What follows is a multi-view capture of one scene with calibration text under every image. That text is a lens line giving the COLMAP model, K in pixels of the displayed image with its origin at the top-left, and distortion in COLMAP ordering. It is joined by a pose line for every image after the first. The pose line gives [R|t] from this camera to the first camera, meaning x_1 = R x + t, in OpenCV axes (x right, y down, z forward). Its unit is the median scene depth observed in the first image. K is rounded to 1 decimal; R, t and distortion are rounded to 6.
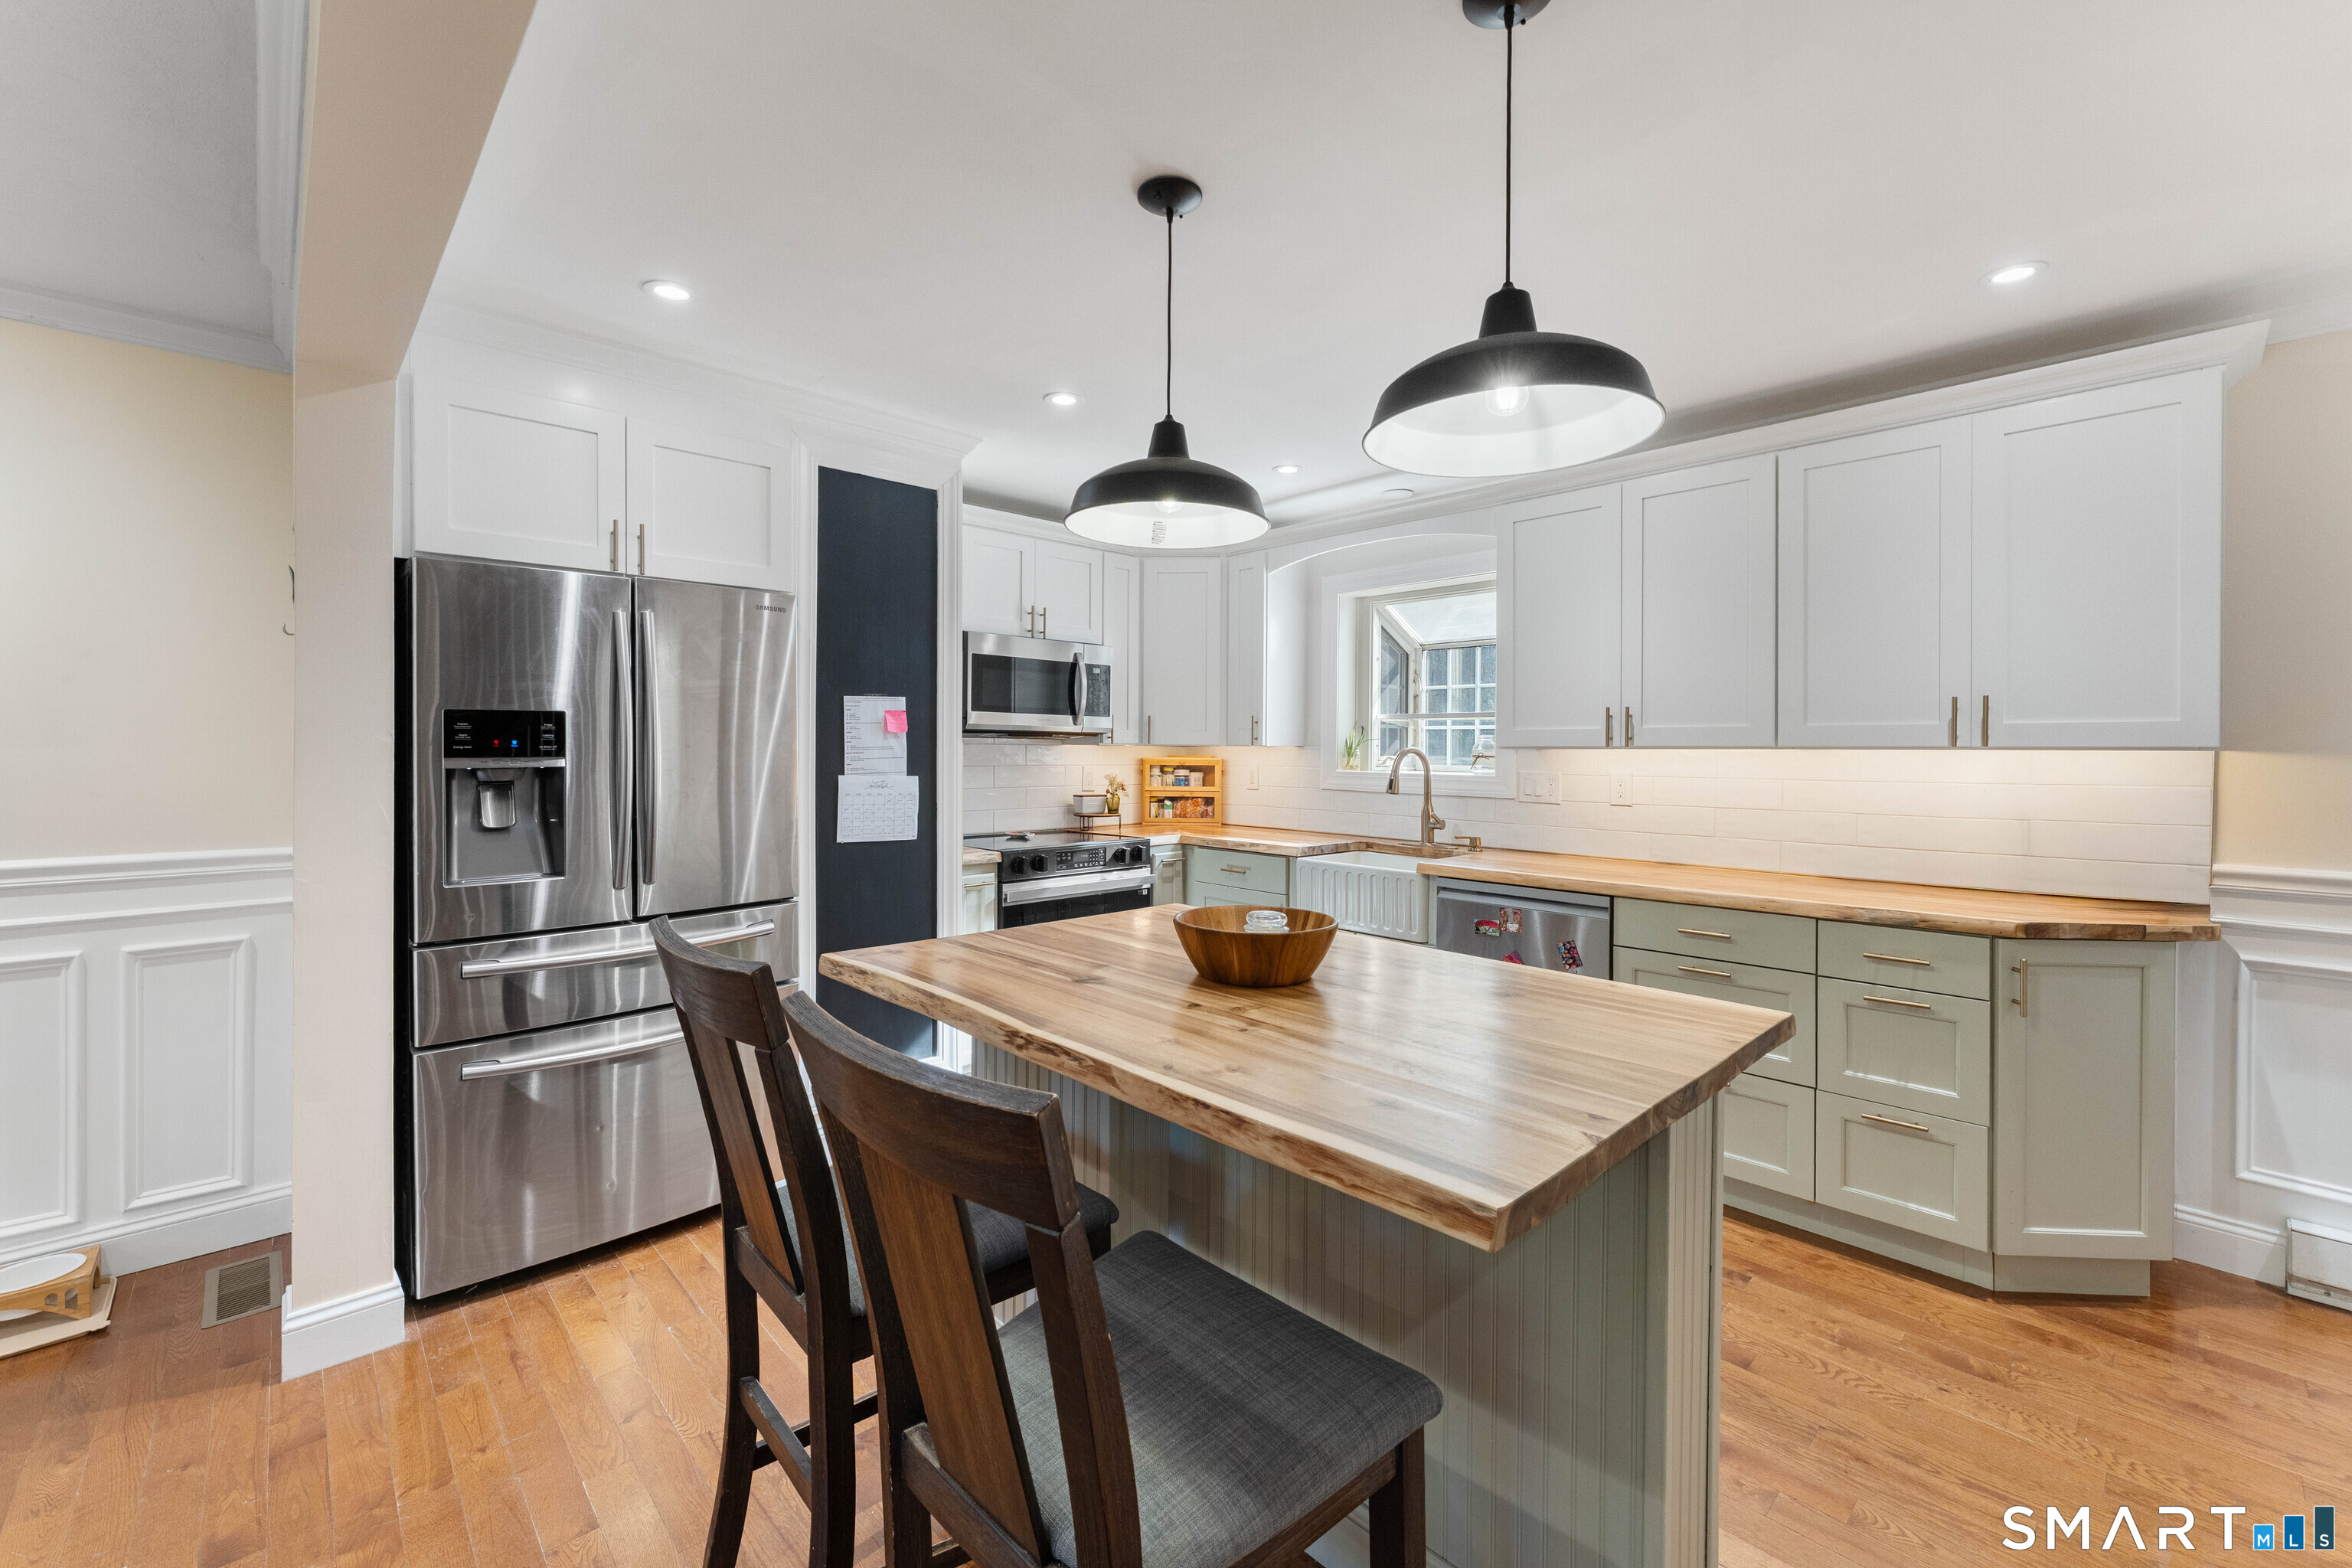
lens RADIAL K [[960.0, 0, 1179.4], [0, 960.0, 752.4], [0, 0, 1]] dist [0.000789, 0.000060]
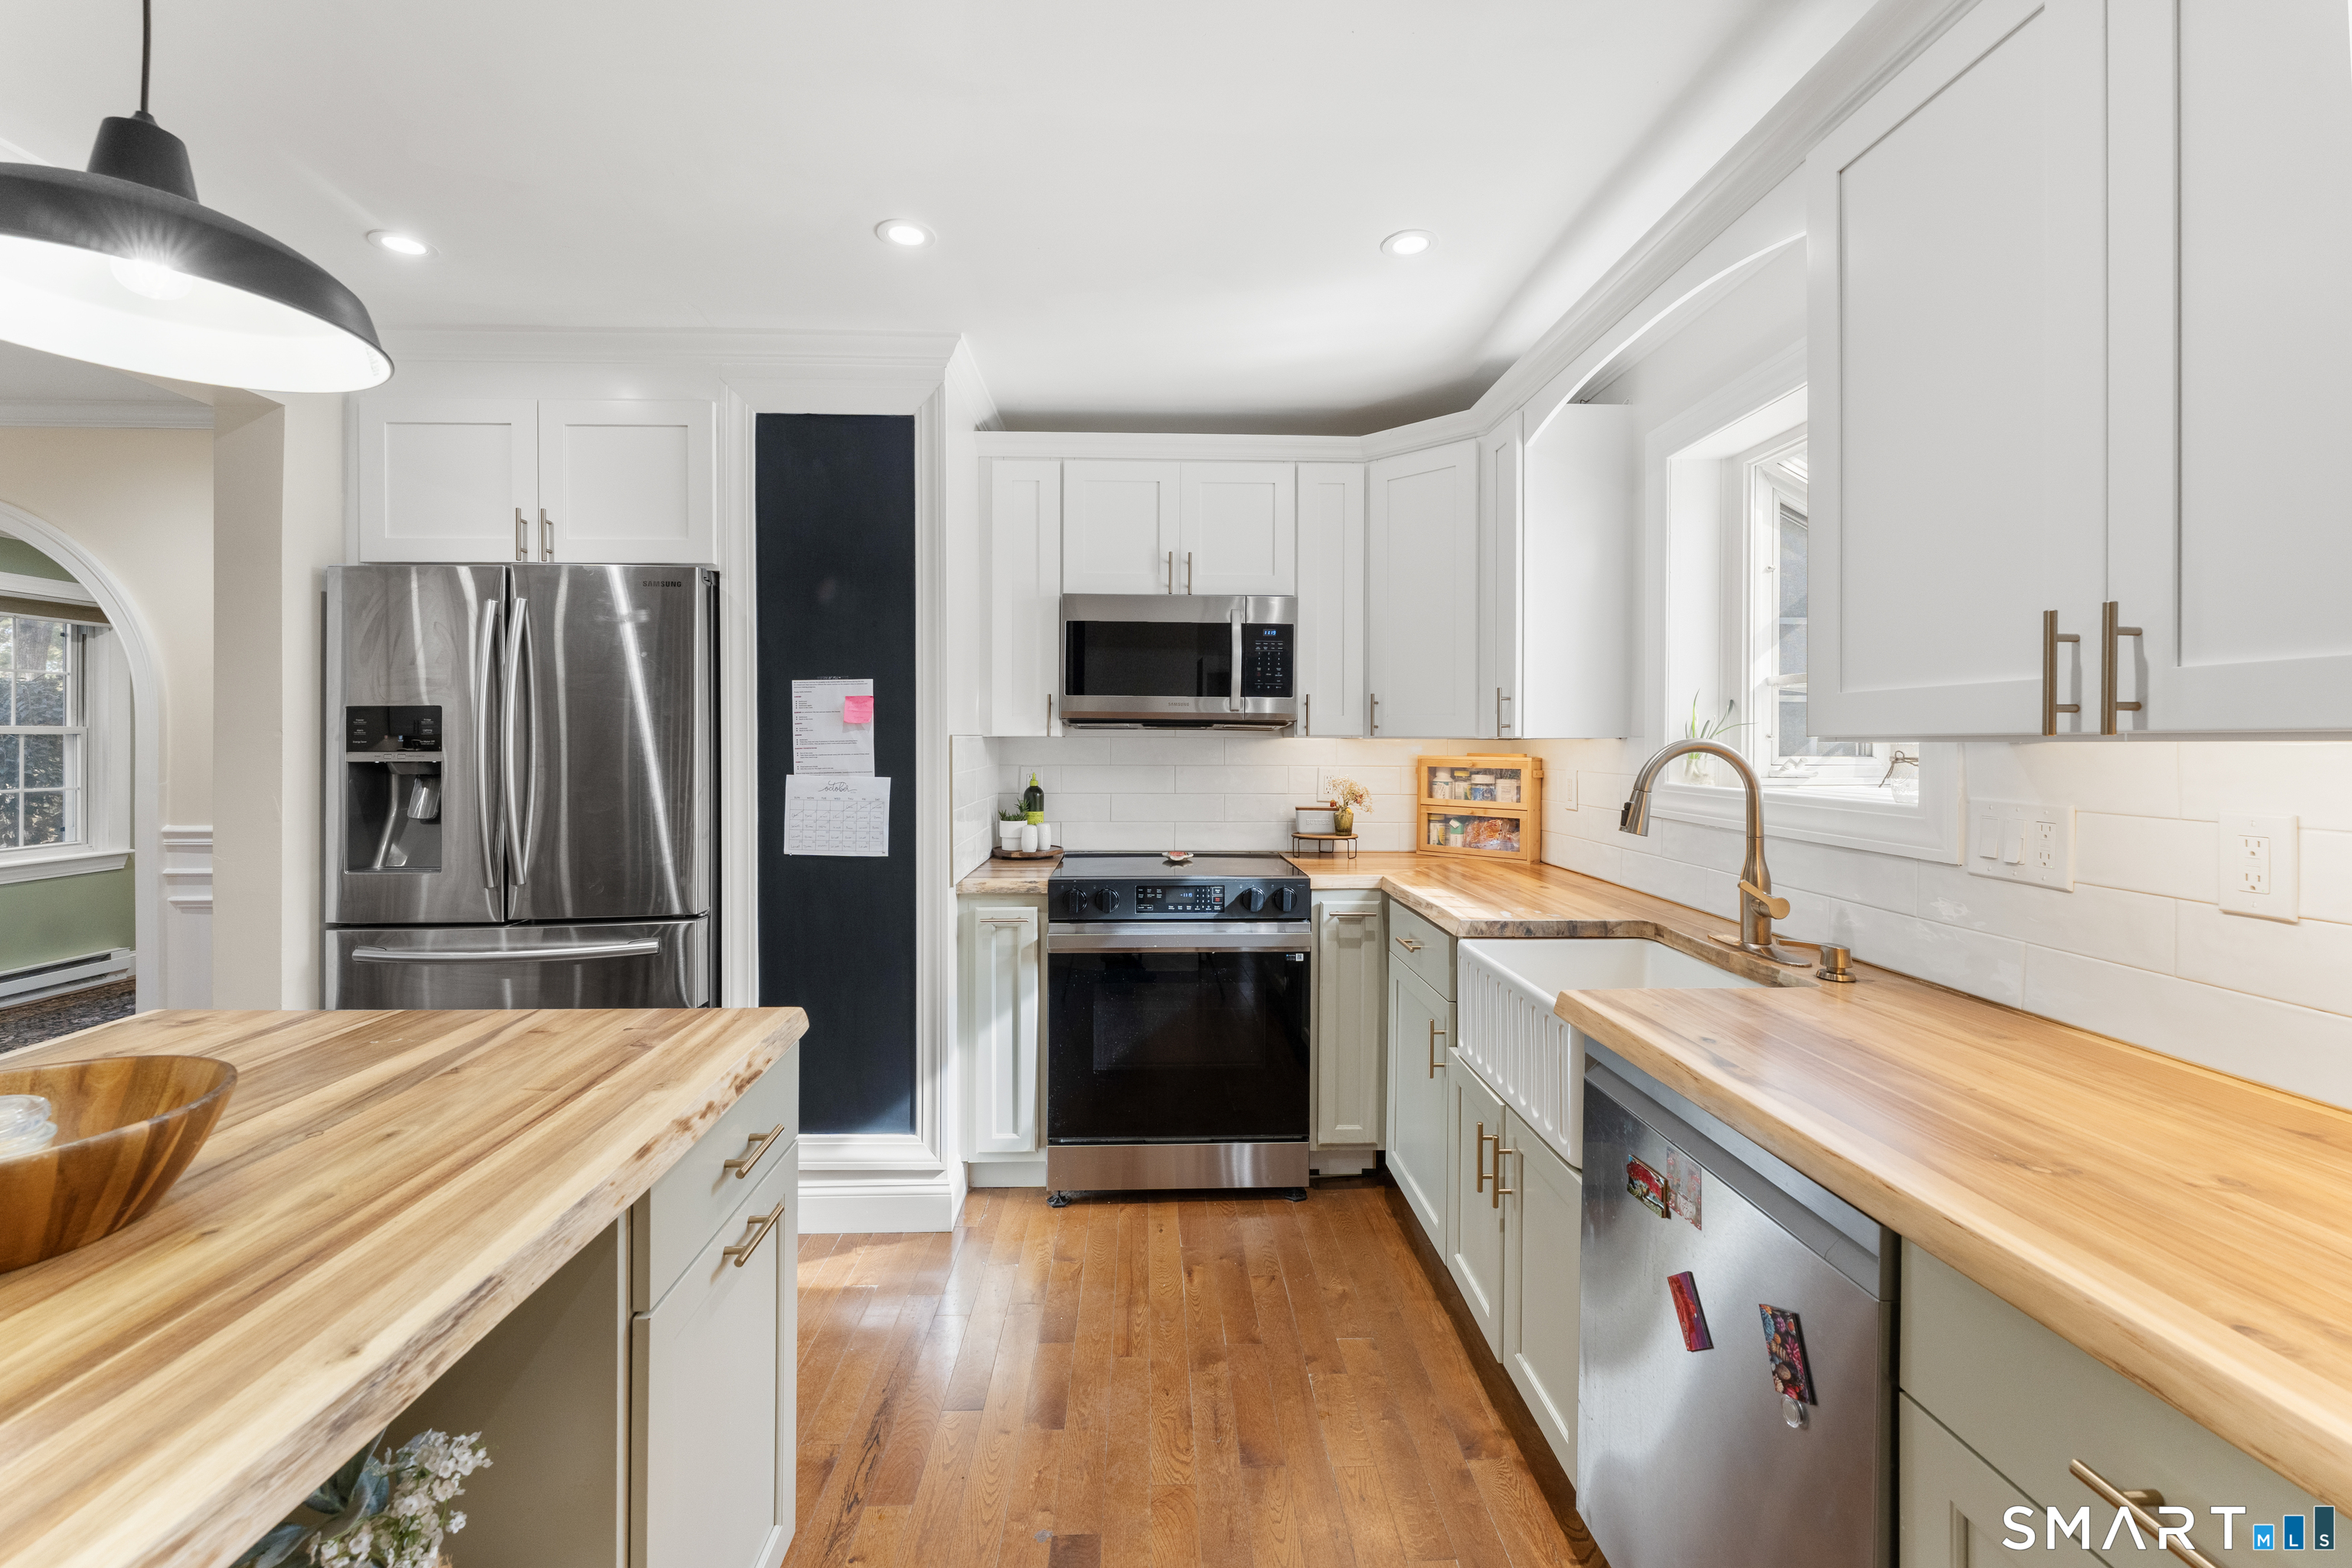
lens RADIAL K [[952.8, 0, 1205.2], [0, 952.8, 743.0], [0, 0, 1]] dist [-0.001528, 0.000066]
pose [[0.750015, -0.000930, -0.661421, 0.410995], [-0.002233, 0.999990, -0.003939, -0.001325], [0.661417, 0.004432, 0.750005, 0.530188]]
